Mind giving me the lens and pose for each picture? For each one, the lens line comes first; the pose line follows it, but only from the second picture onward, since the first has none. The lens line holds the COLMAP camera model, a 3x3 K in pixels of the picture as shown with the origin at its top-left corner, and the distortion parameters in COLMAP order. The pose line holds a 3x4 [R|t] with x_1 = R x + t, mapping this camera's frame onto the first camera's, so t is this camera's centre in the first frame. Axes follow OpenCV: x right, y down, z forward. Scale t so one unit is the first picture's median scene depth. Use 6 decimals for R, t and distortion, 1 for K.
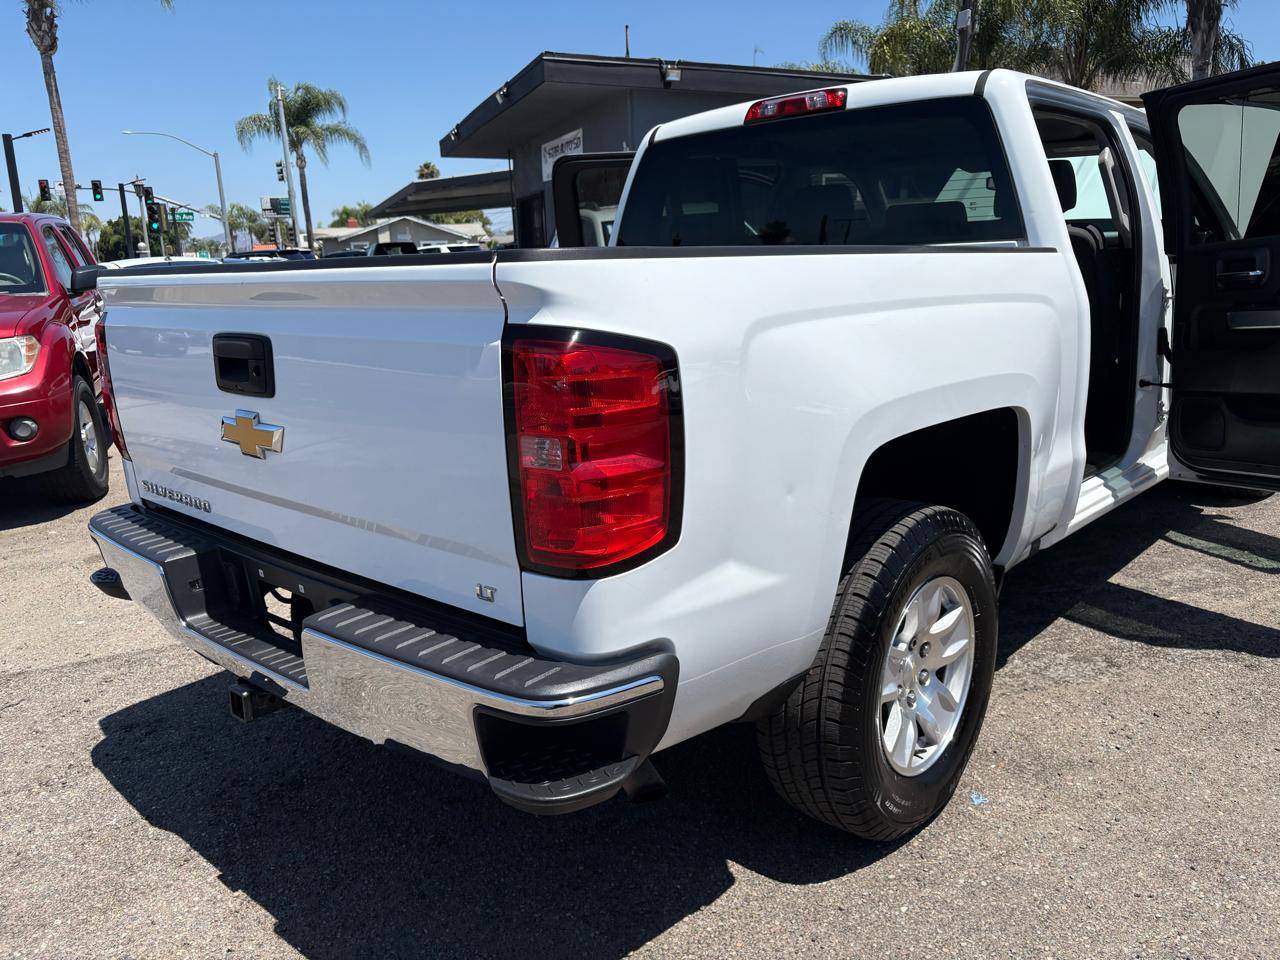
lens RADIAL K [[976.1, 0, 634.3], [0, 976.1, 479.1], [0, 0, 1]] dist [0.034974, 0.002387]
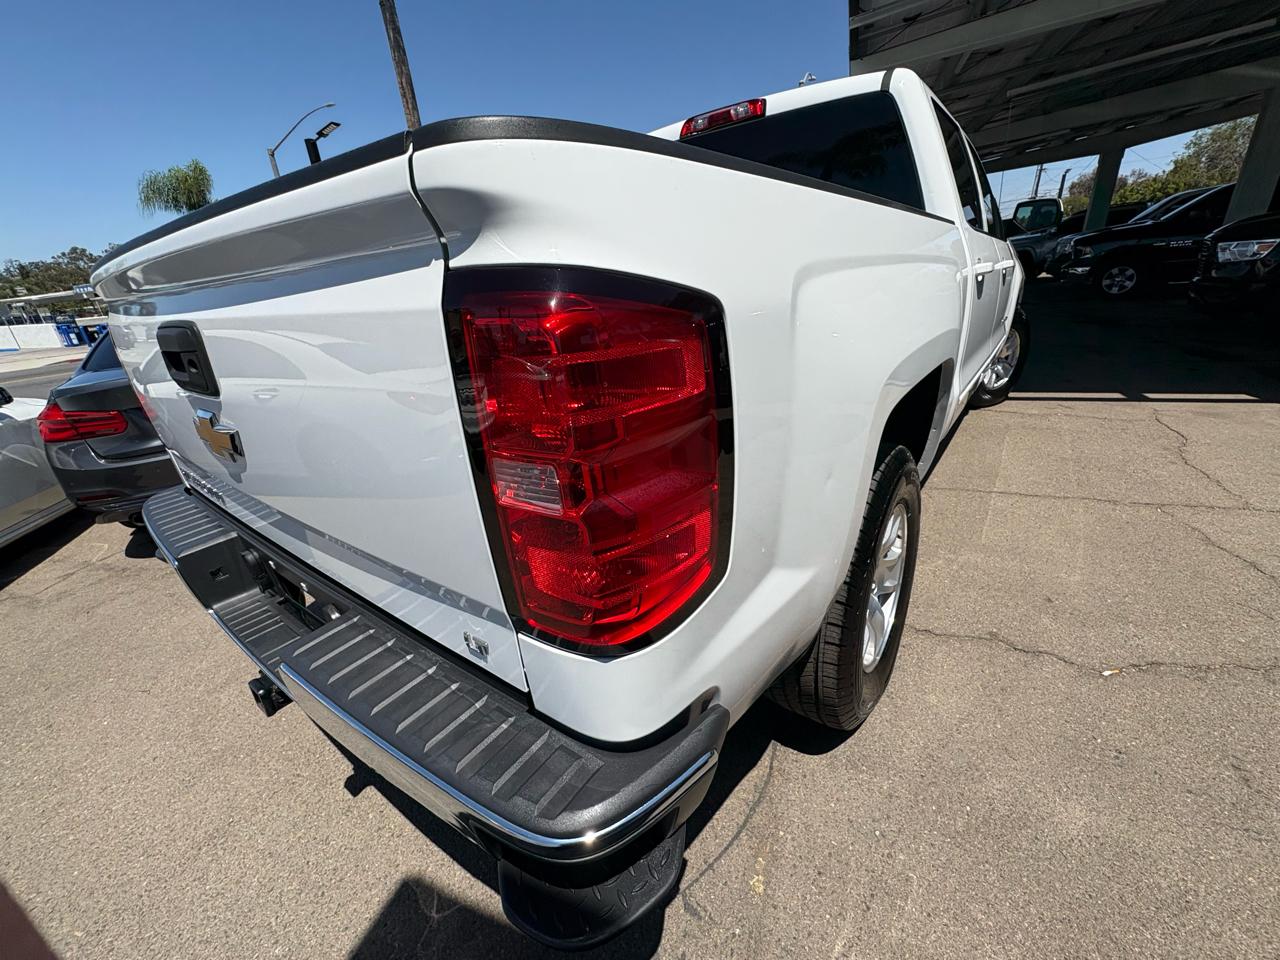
lens RADIAL K [[513.4, 0, 641.6], [0, 513.4, 481.1], [0, 0, 1]] dist [0.001305, -0.000058]
pose [[0.994461, -0.071598, 0.076945, -0.024663], [0.058883, 0.985938, 0.156394, -0.038669], [-0.087060, -0.150997, 0.984693, 0.341477]]
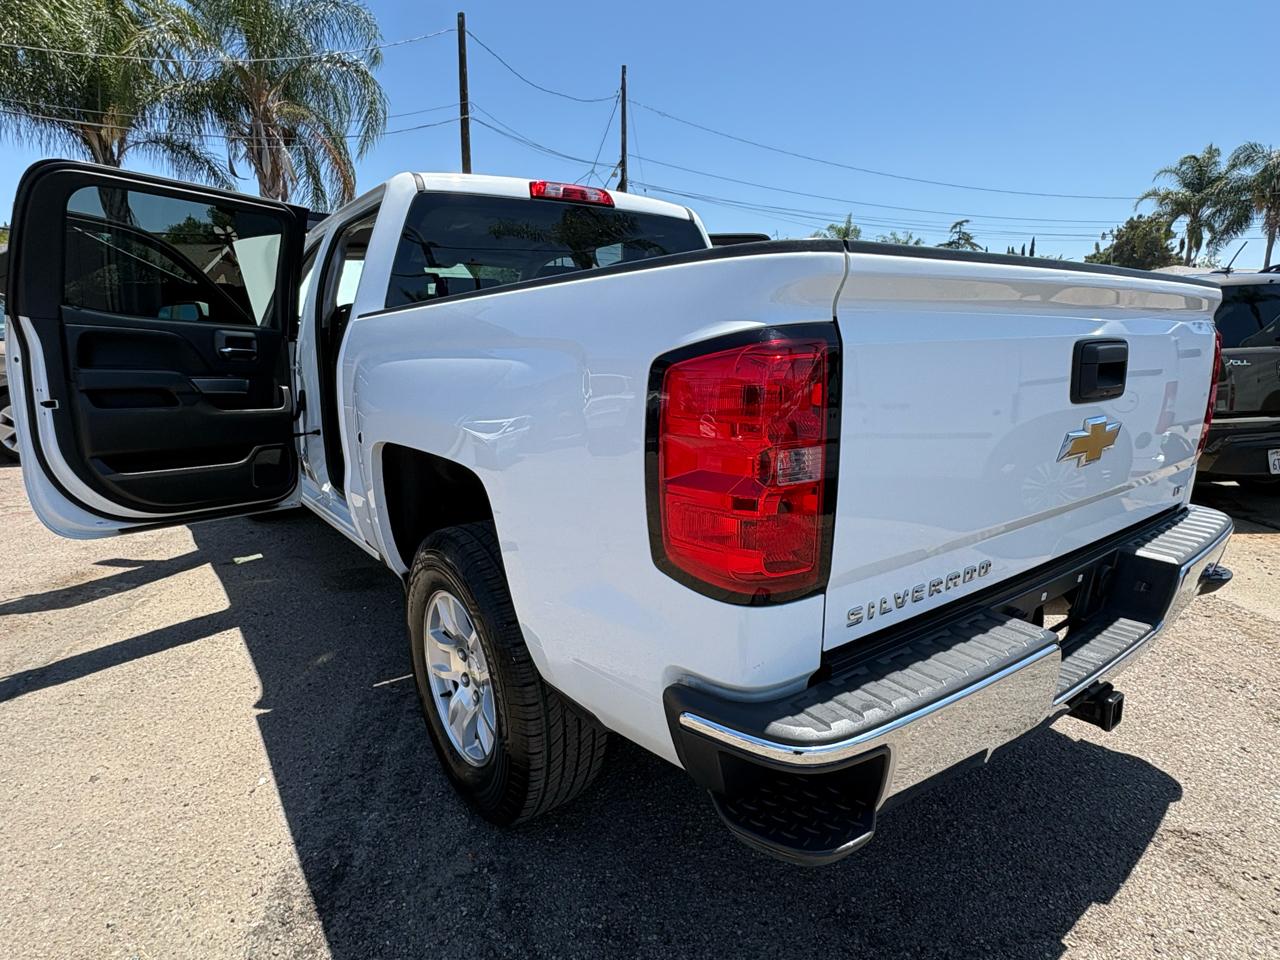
lens RADIAL K [[698.5, 0, 640.0], [0, 698.5, 480.0], [0, 0, 1]] dist [0.002333, 0.000536]
pose [[0.178574, -0.163681, 0.970216, -0.830960], [0.224818, 0.966768, 0.121720, -0.140755], [-0.957898, 0.196386, 0.209438, 0.924420]]
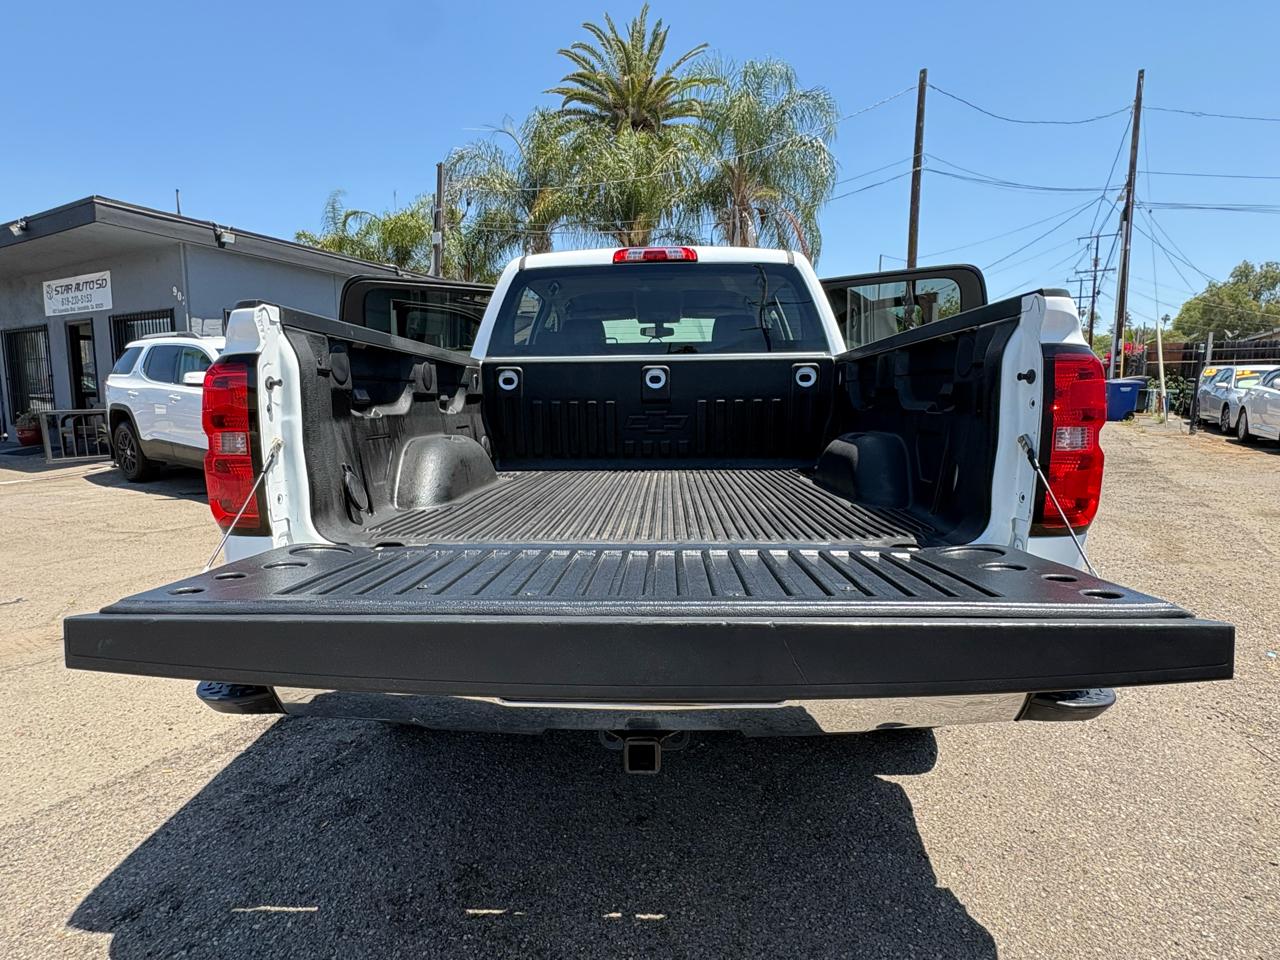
lens RADIAL K [[698.5, 0, 640.0], [0, 698.5, 480.0], [0, 0, 1]] dist [0.002333, 0.000536]
pose [[0.761114, -0.049685, 0.646713, -0.598680], [0.126144, 0.989363, -0.072448, 0.012373], [-0.636234, 0.136721, 0.759285, 0.335426]]
